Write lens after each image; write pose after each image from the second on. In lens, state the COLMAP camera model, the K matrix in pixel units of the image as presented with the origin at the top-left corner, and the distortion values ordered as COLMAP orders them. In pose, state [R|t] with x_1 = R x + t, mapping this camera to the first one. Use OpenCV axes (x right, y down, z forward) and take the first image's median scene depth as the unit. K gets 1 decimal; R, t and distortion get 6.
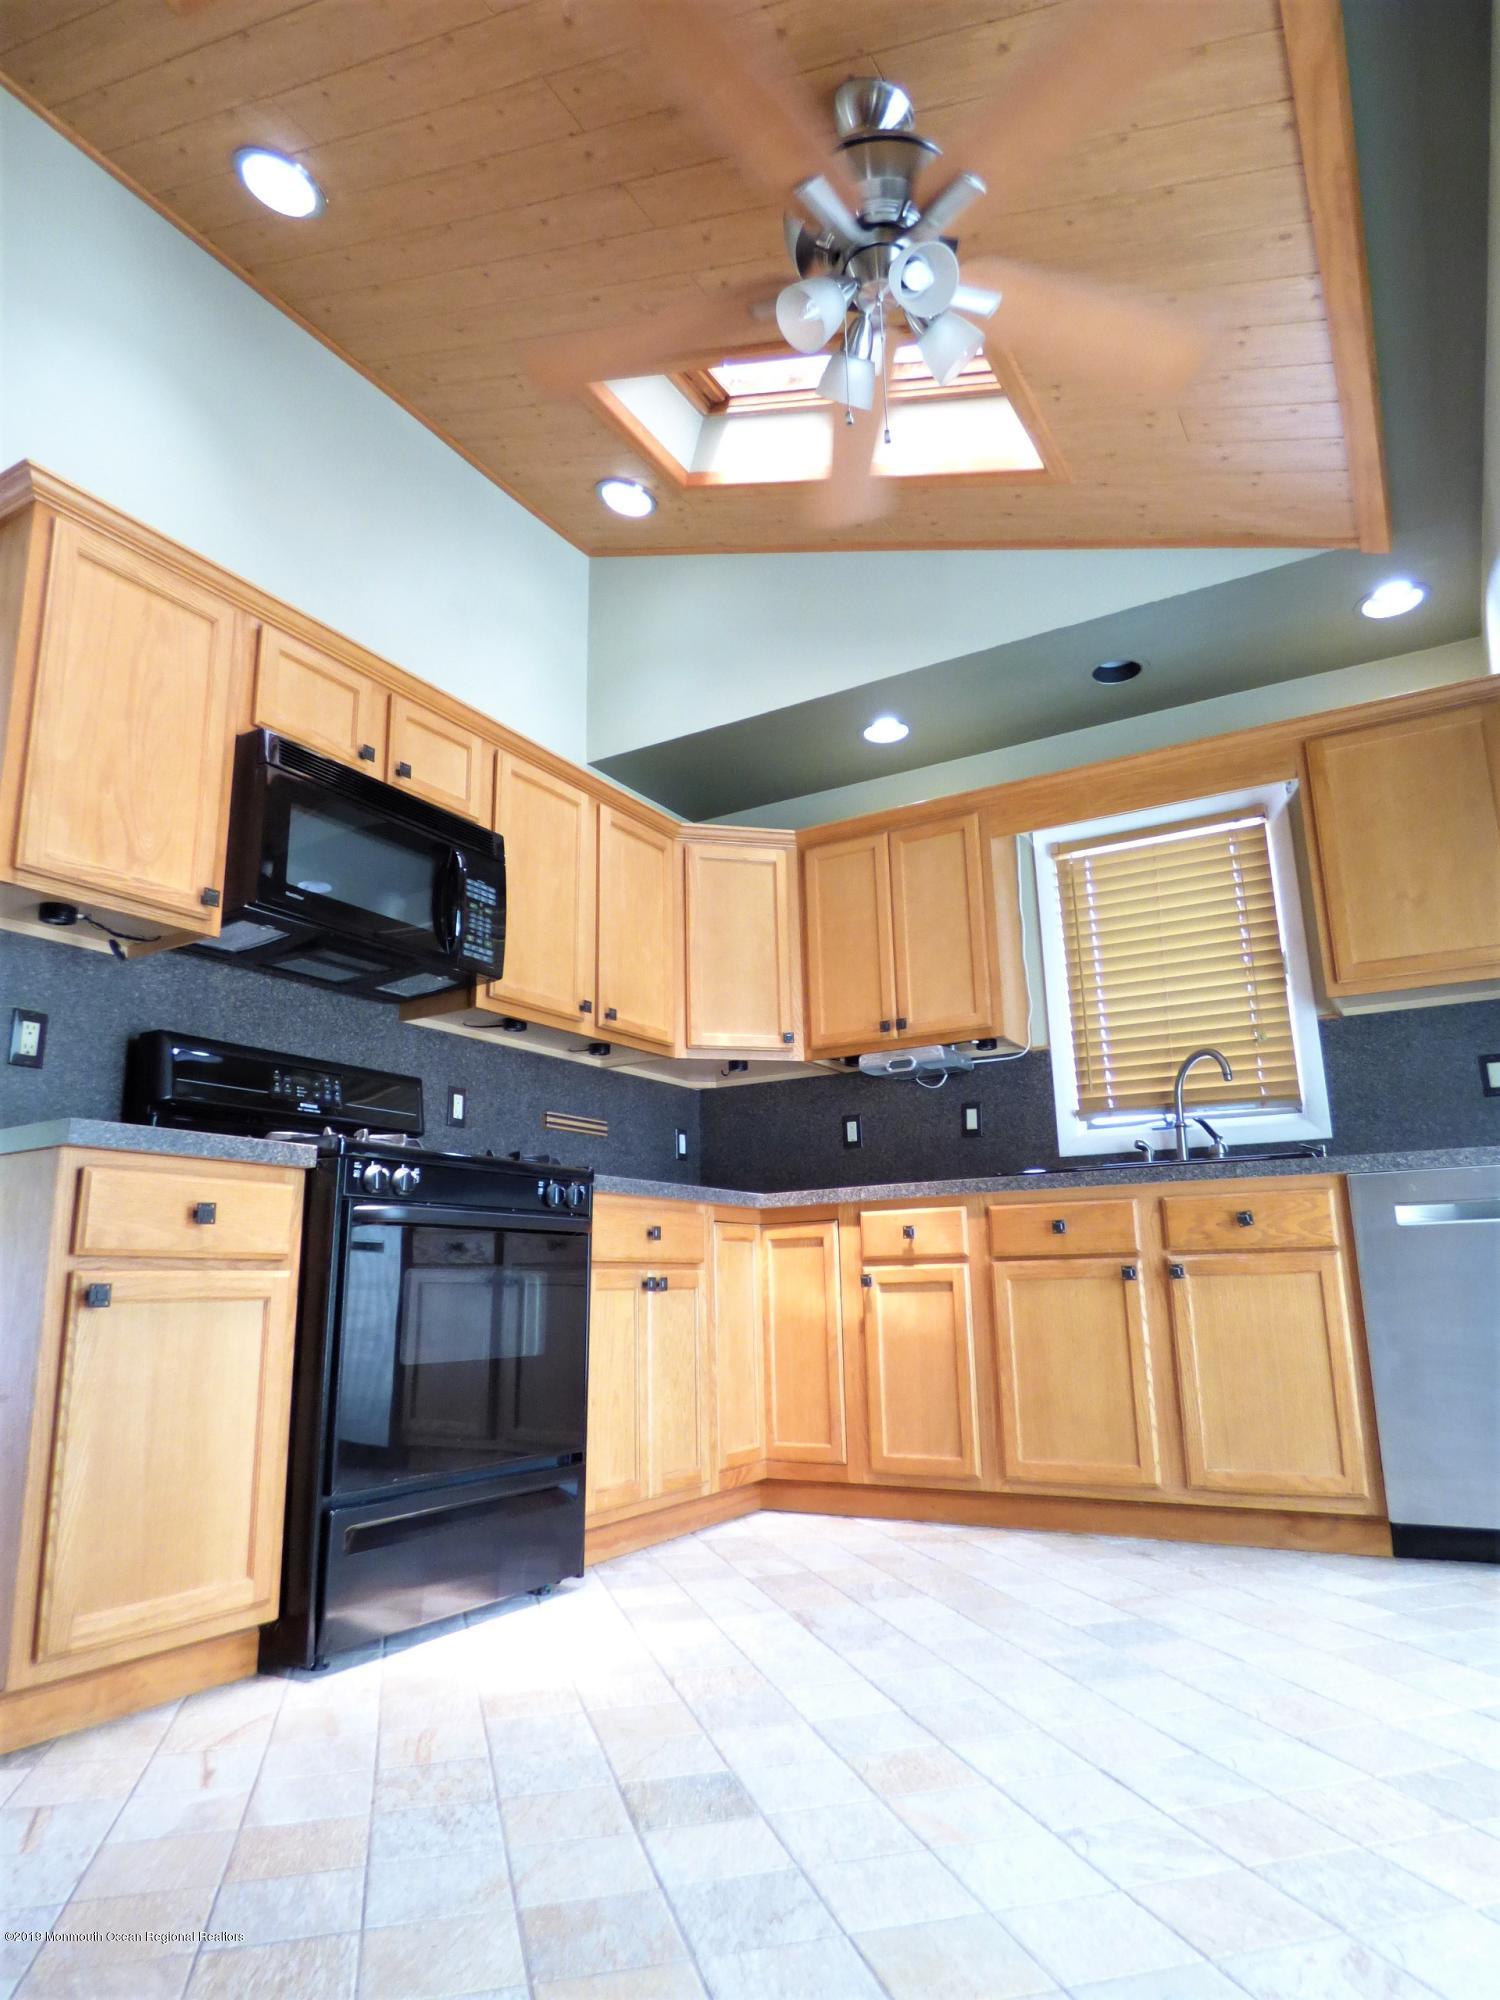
lens RADIAL K [[1224.7, 0, 753.2], [0, 1224.7, 999.7], [0, 0, 1]] dist [0.001505, -0.000162]
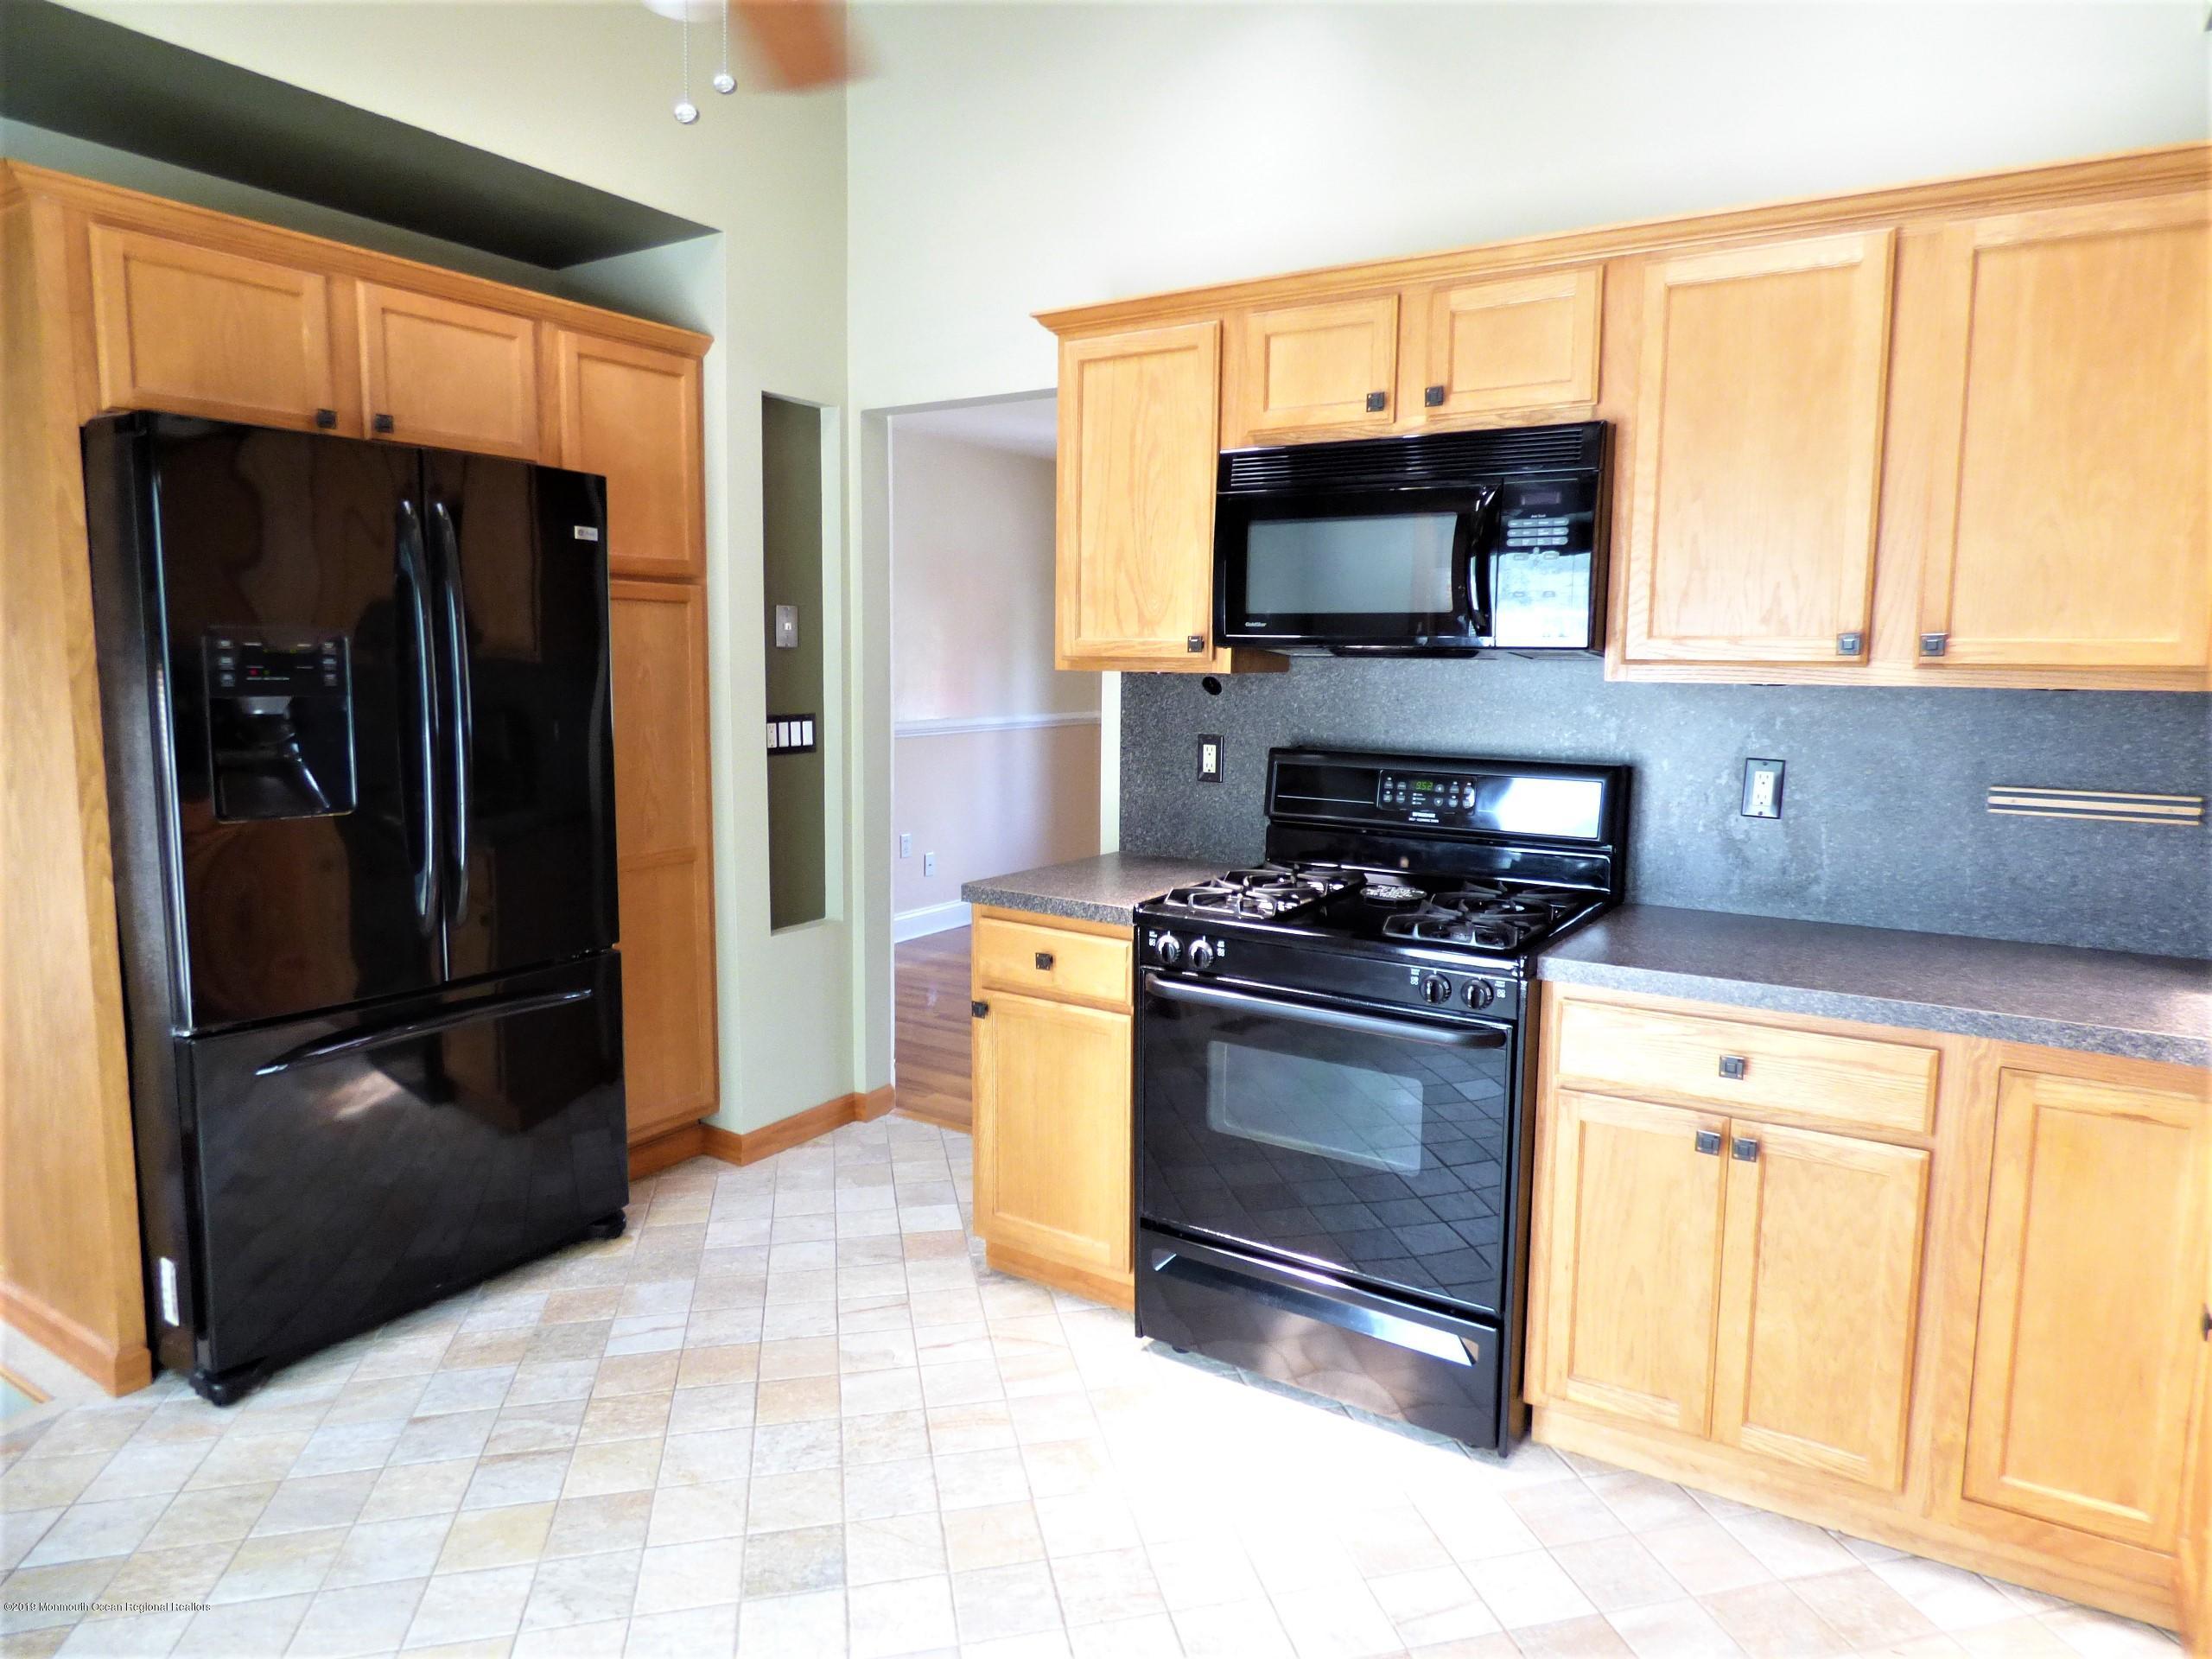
lens RADIAL K [[1354.6, 0, 1108.6], [0, 1354.6, 815.1], [0, 0, 1]] dist [0.001505, -0.000162]
pose [[-0.039884, 0.143138, -0.988899, 0.625777], [0.223688, 0.965847, 0.130780, -0.094466], [0.973844, -0.215988, -0.070541, 0.836898]]
